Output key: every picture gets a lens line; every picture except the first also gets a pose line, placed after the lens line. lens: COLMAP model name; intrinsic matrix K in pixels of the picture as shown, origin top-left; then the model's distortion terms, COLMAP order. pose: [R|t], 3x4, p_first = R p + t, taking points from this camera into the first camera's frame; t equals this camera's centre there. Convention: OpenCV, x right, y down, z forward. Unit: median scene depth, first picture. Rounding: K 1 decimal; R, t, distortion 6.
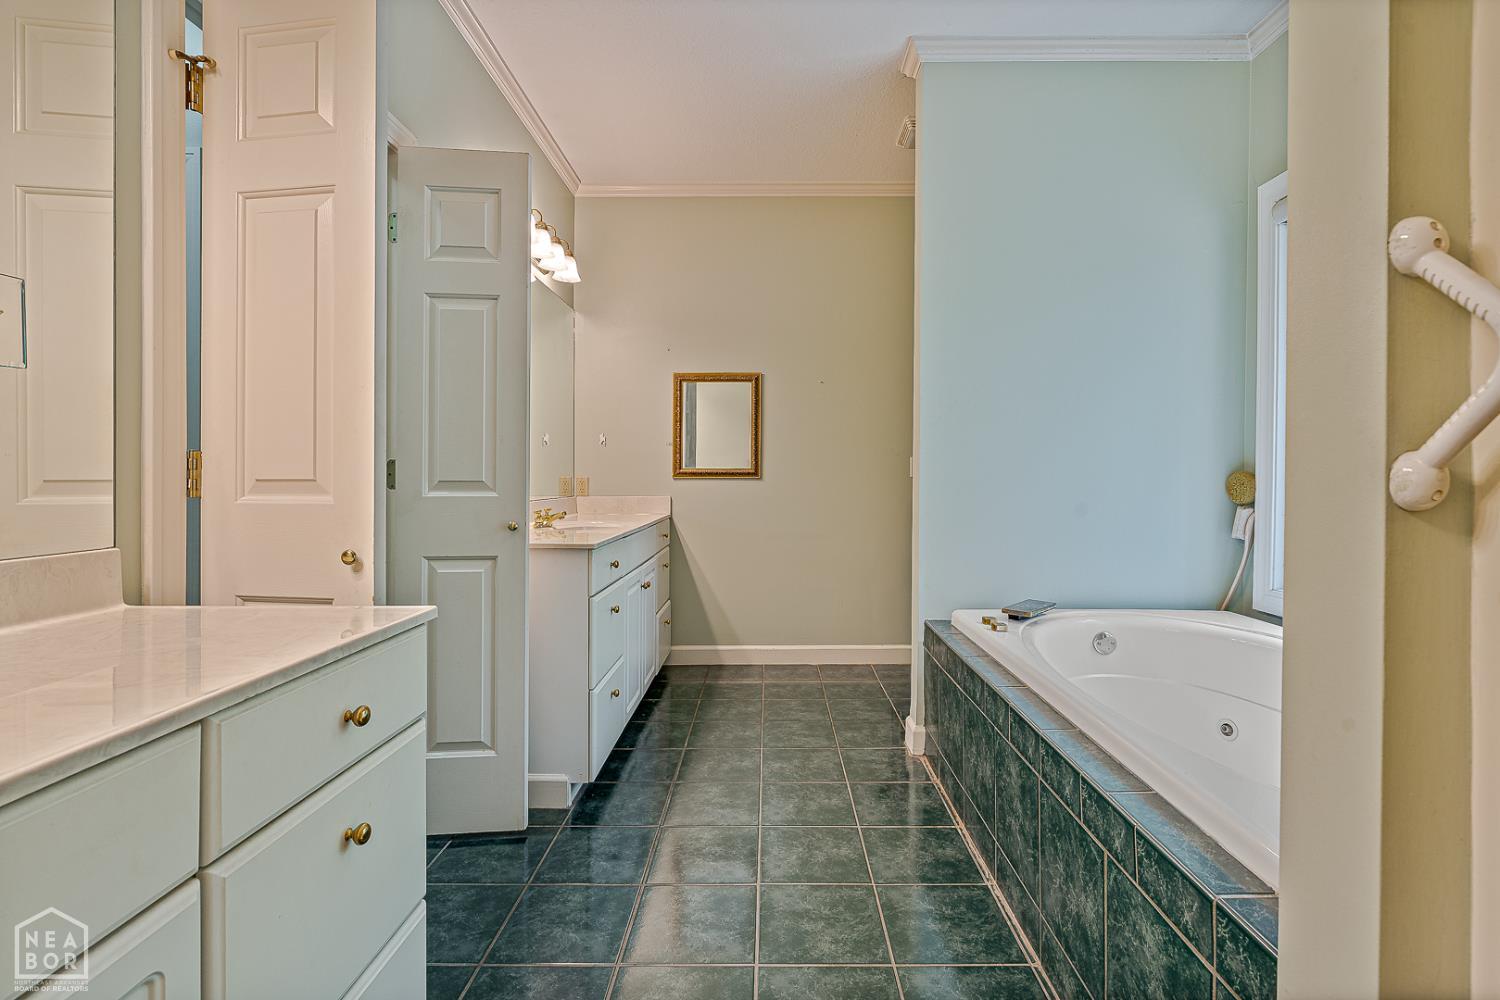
lens RADIAL K [[684.4, 0, 750.0], [0, 684.4, 500.0], [0, 0, 1]] dist [-0.002325, -0.000055]
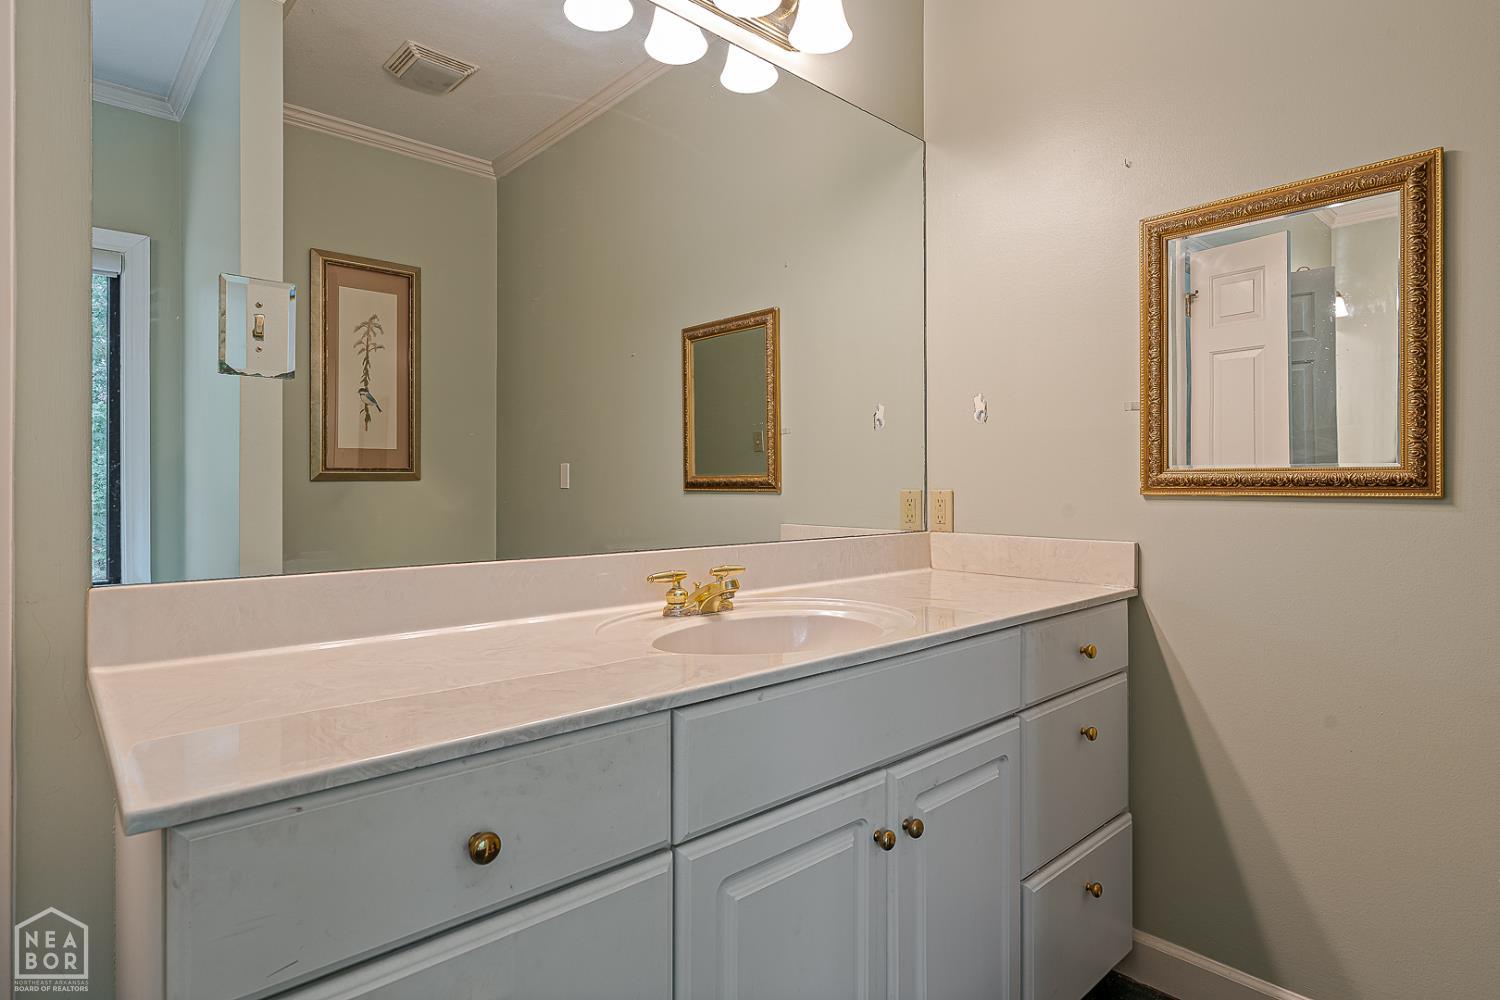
lens RADIAL K [[783.2, 0, 753.4], [0, 783.2, 481.9], [0, 0, 1]] dist [-0.002907, -0.000352]
pose [[0.699480, -0.001334, -0.714650, 0.048683], [-0.026010, 0.999288, -0.027324, -0.021619], [0.714178, 0.037701, 0.698948, 0.539775]]
